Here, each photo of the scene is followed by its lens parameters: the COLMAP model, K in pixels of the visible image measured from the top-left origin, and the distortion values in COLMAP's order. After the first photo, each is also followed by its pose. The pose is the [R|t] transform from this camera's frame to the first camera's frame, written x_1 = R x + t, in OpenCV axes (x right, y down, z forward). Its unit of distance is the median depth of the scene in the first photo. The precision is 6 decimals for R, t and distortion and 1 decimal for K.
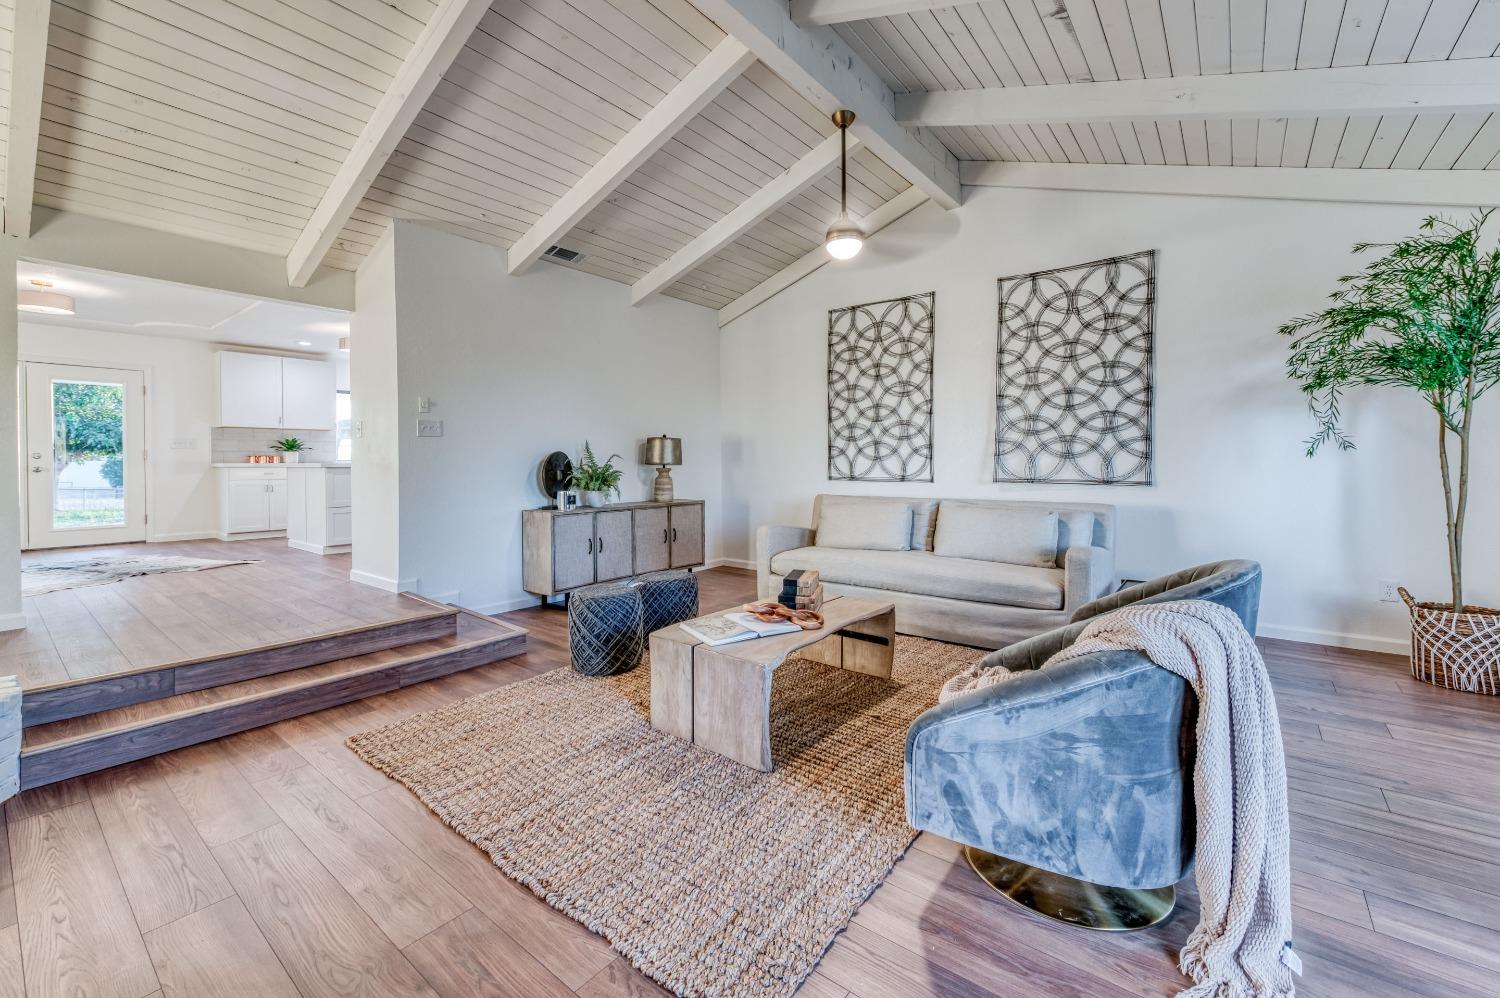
lens RADIAL K [[612.9, 0, 743.8], [0, 612.9, 482.1], [0, 0, 1]] dist [0.000461, -0.000055]
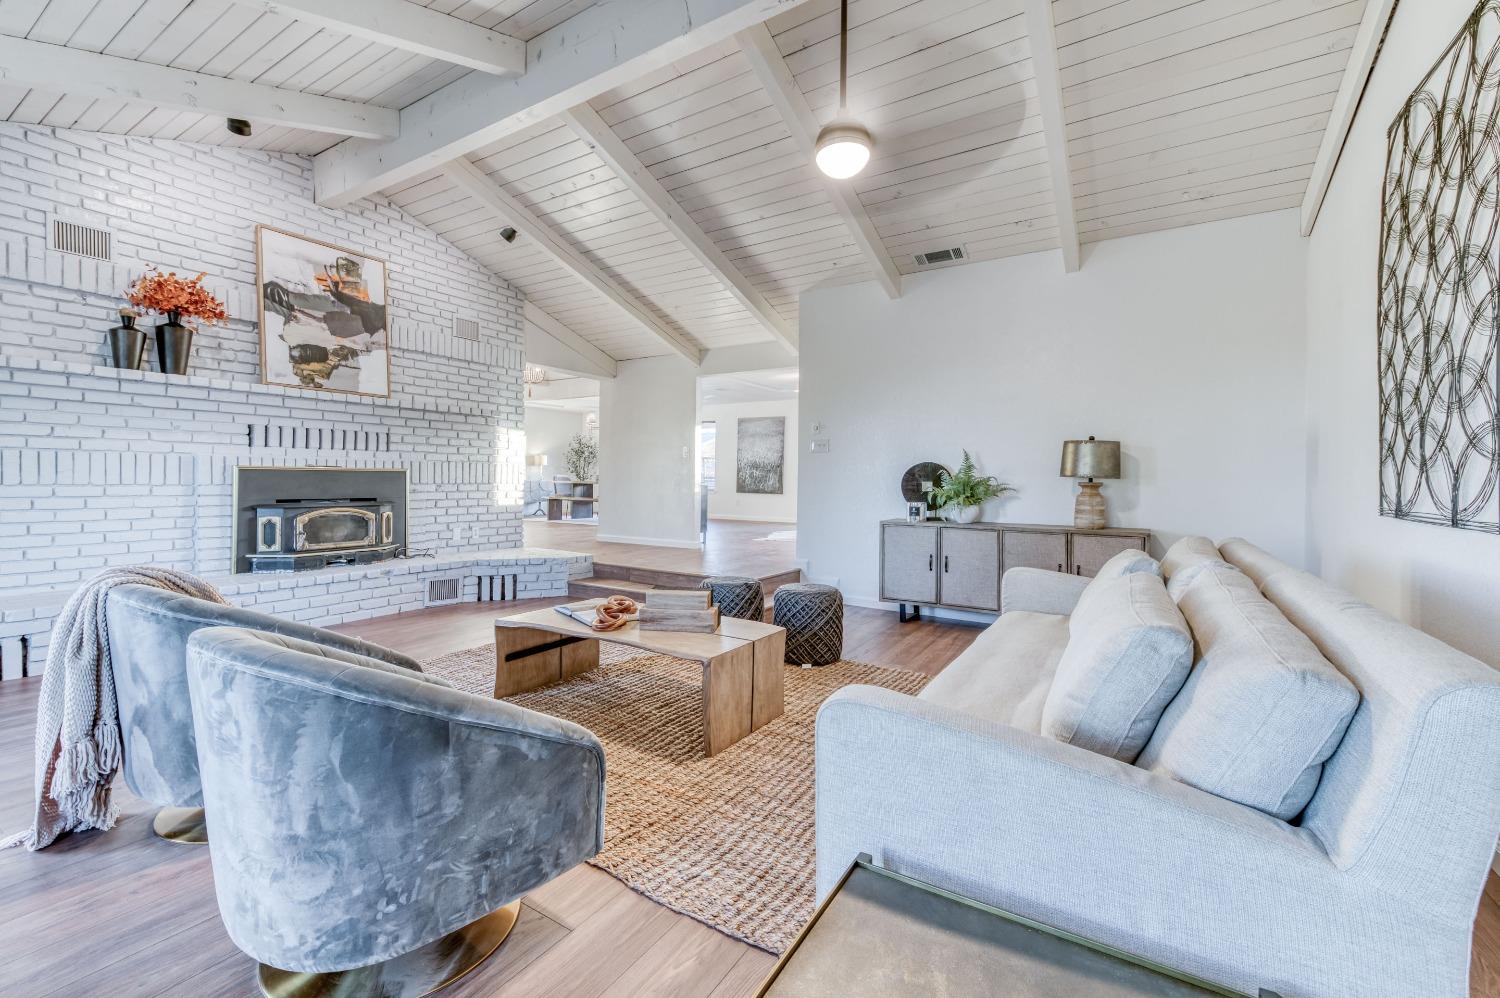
lens RADIAL K [[612.9, 0, 743.8], [0, 612.9, 482.1], [0, 0, 1]] dist [0.000461, -0.000055]
pose [[0.122710, 0.010737, -0.992384, 0.650422], [-0.042993, 0.999060, 0.005493, -0.010994], [0.991511, 0.041992, 0.123057, 0.605679]]
